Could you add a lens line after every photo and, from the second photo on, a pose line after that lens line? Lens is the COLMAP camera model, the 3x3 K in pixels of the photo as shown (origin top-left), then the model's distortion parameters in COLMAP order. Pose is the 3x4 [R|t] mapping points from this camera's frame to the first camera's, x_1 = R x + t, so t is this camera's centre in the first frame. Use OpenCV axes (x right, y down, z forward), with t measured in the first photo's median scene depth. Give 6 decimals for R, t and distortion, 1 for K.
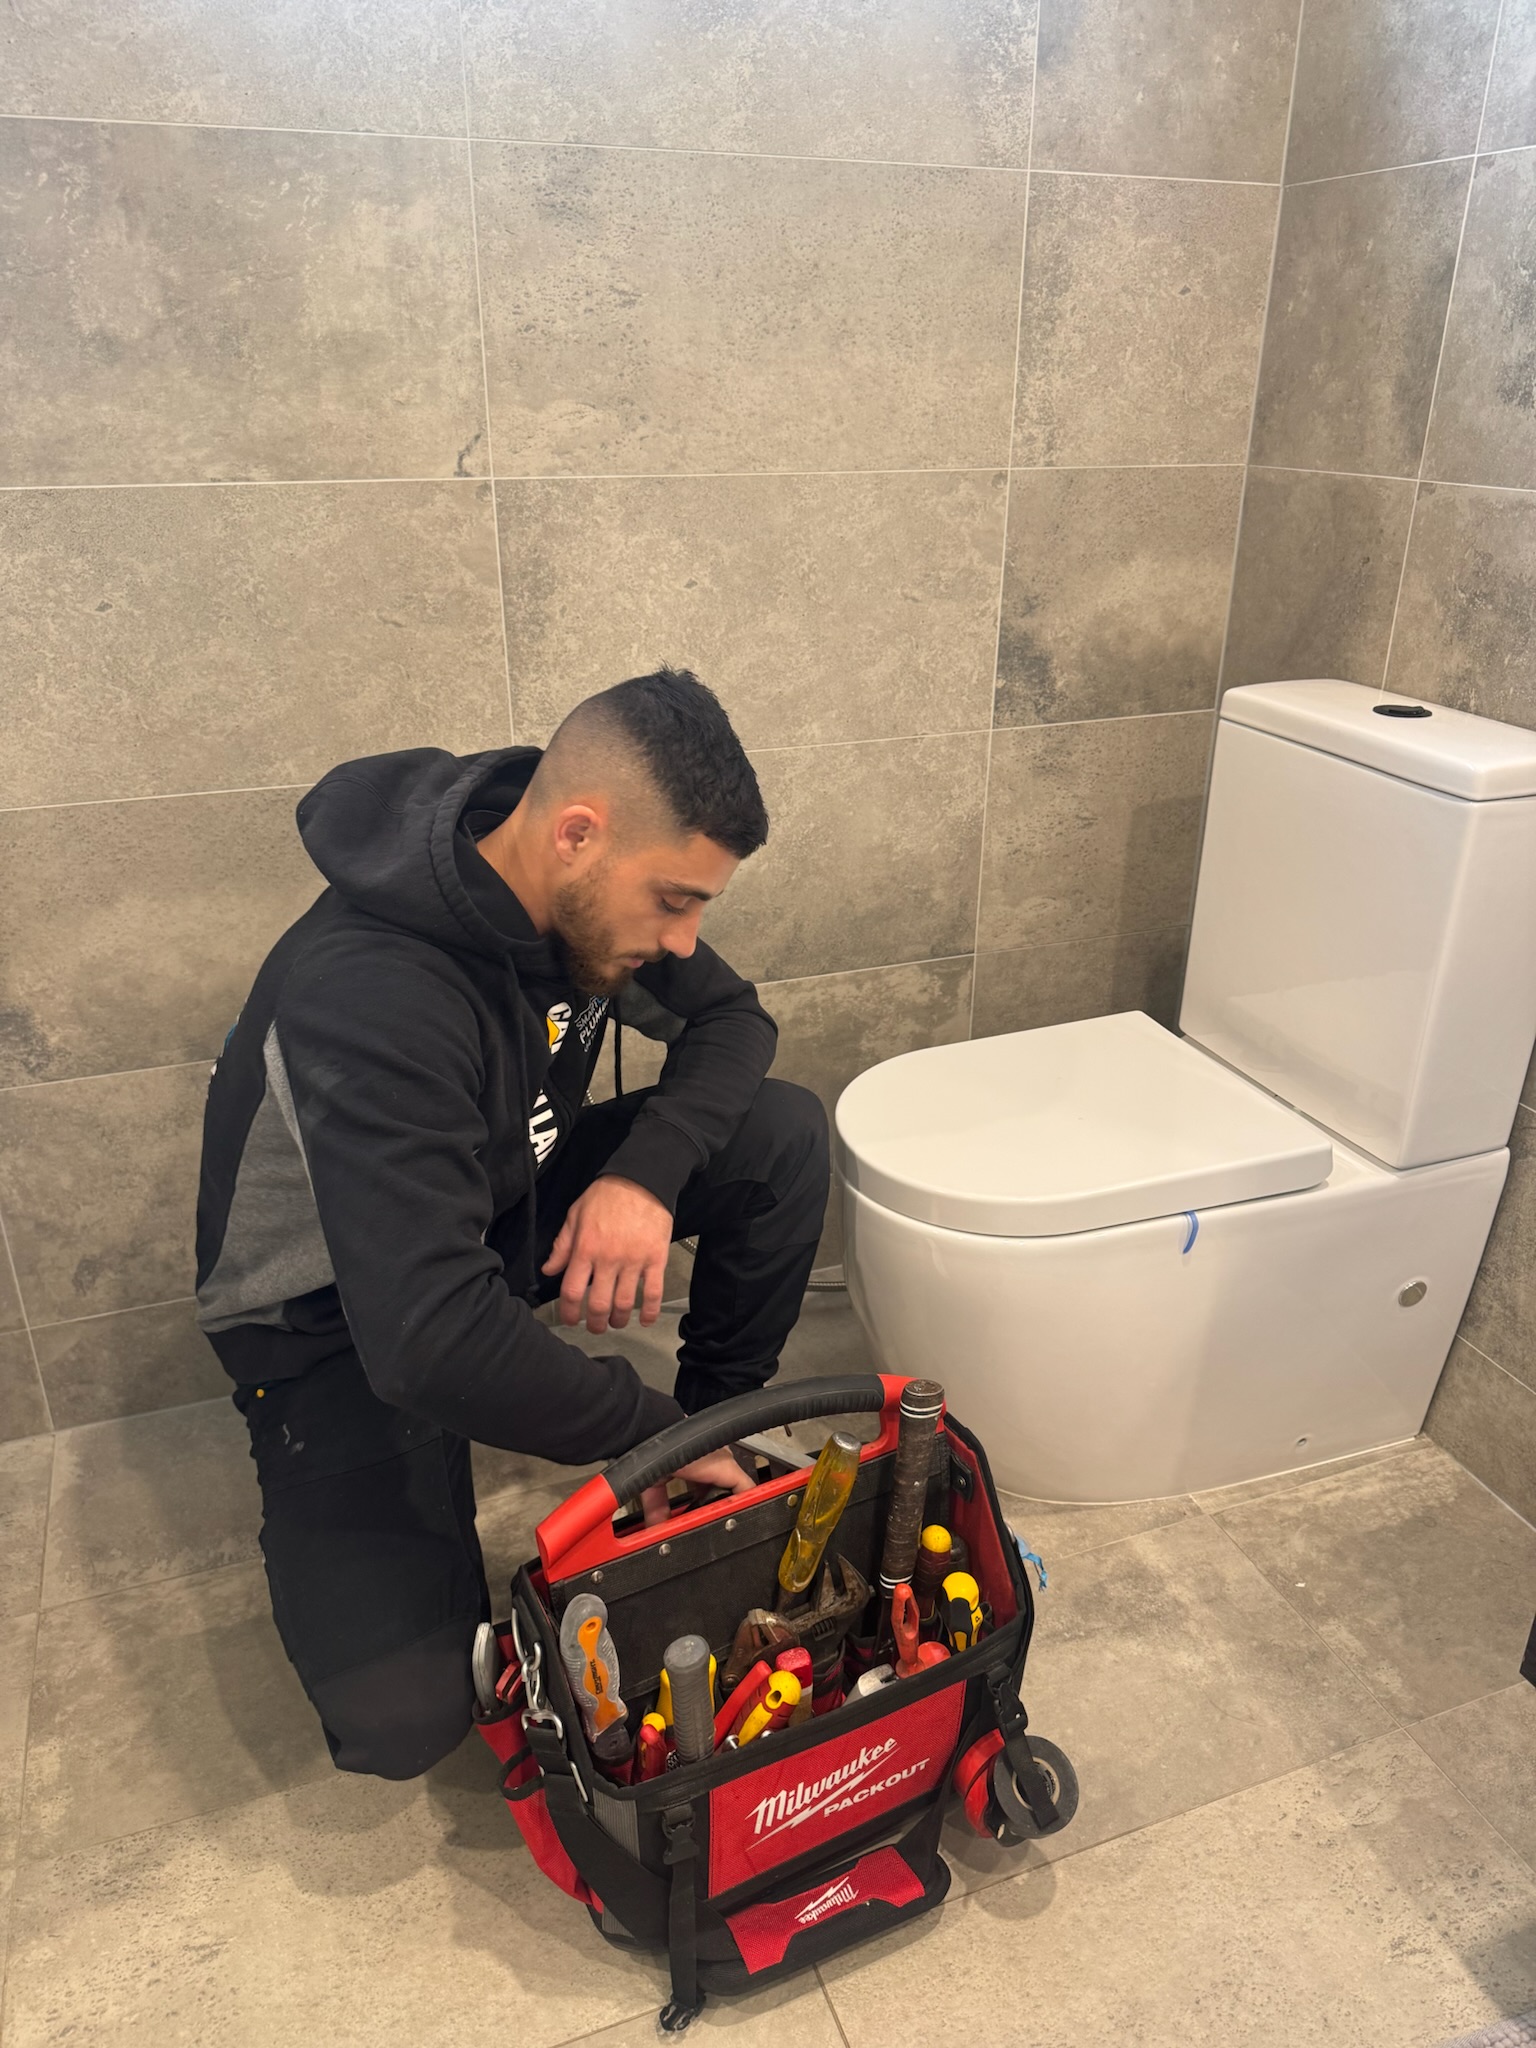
lens RADIAL K [[1482.9, 0, 771.0], [0, 1482.9, 1021.9], [0, 0, 1]] dist [0.020065, -0.019554]
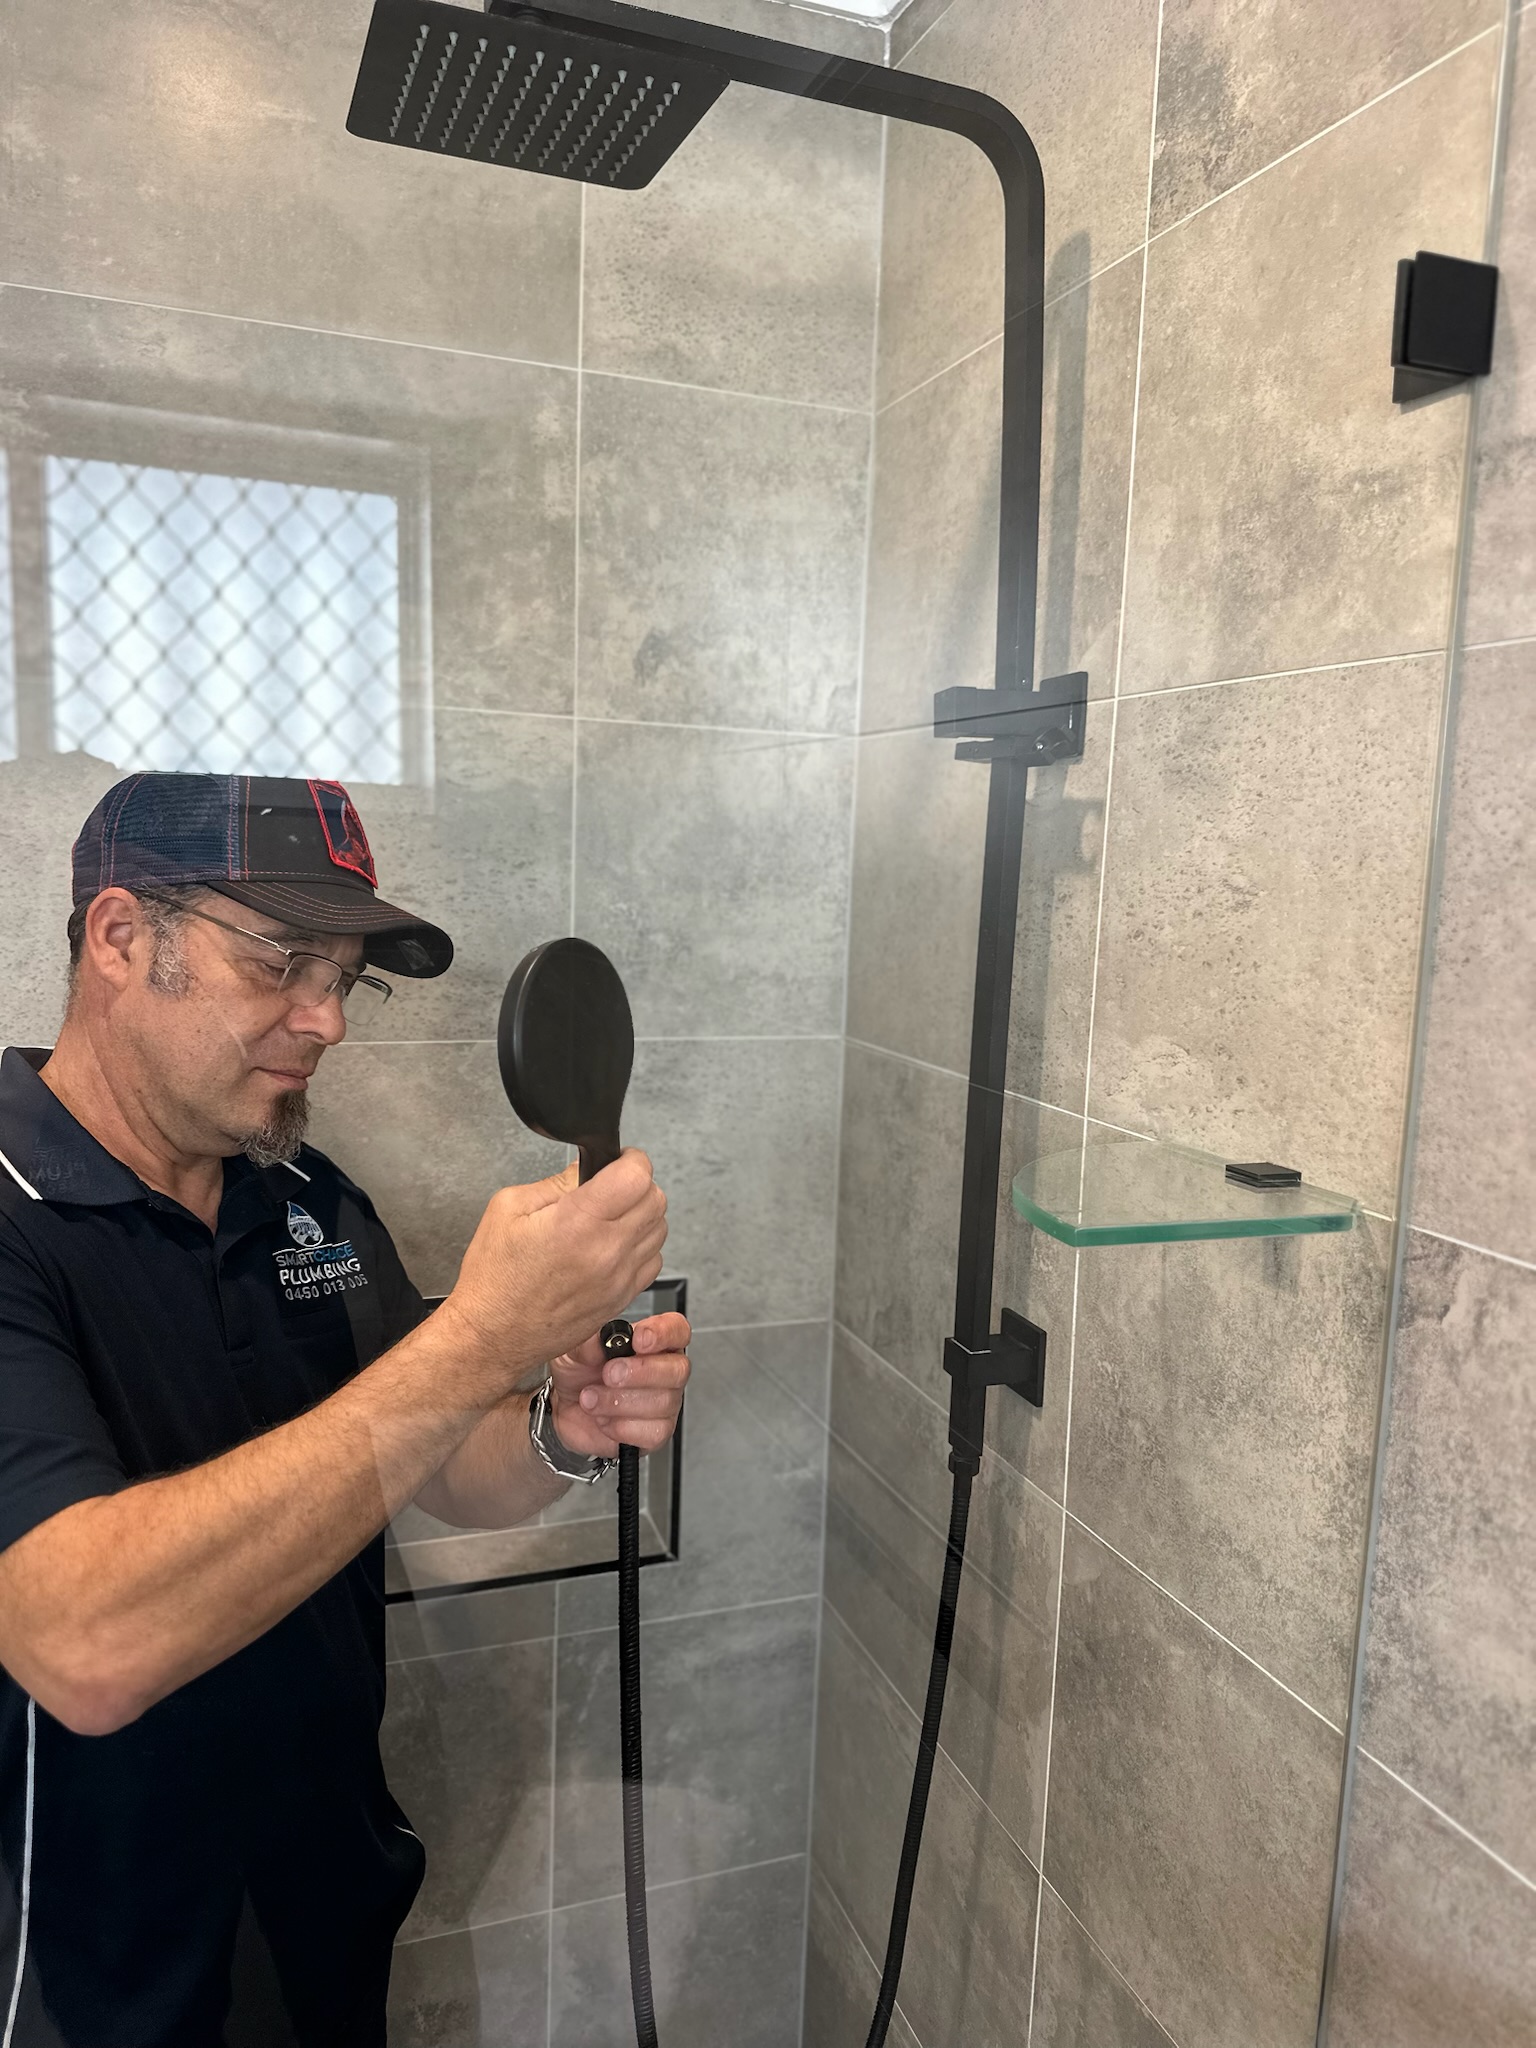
lens RADIAL K [[1485.6, 0, 765.9], [0, 1485.6, 1042.6], [0, 0, 1]] dist [0.012278, -0.007271]
pose [[0.011819, 0.122243, -0.992430, 0.490924], [-0.431755, 0.895835, 0.105203, -0.396972], [0.901913, 0.427244, 0.063367, 0.779363]]
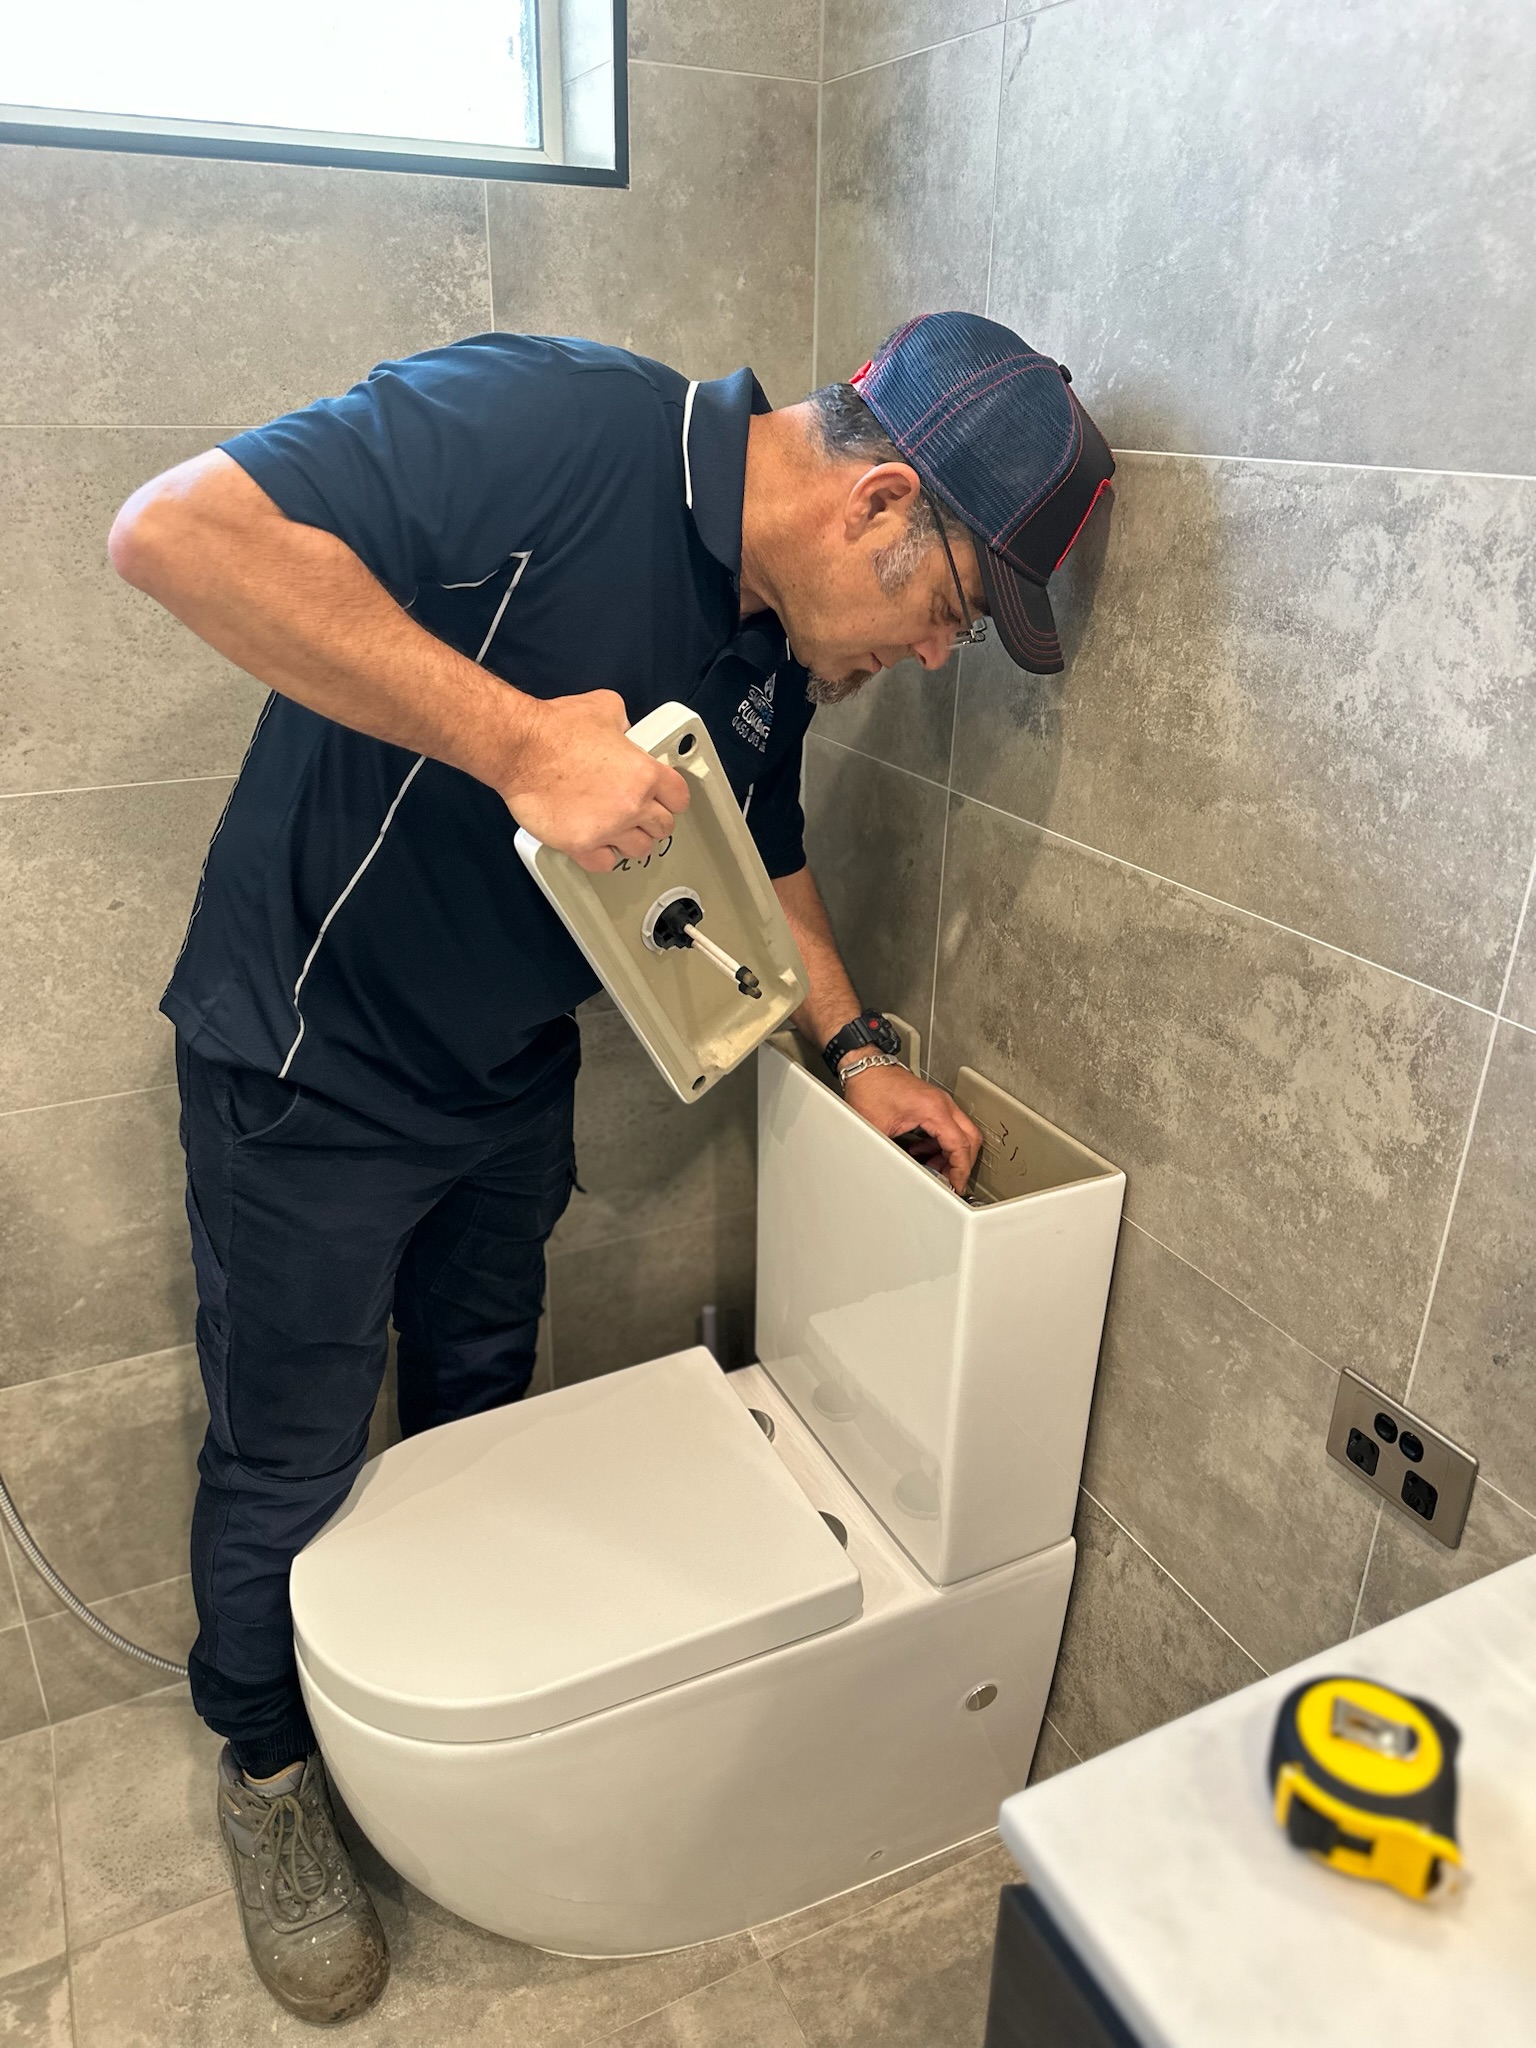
lens RADIAL K [[1485.6, 0, 765.5], [0, 1485.6, 1028.5], [0, 0, 1]] dist [0.012278, -0.007271]
pose [[0.995293, -0.030630, 0.091943, 0.242044], [0.030912, 0.999521, -0.001637, -0.223383], [-0.091848, 0.004471, 0.995763, 0.134136]]
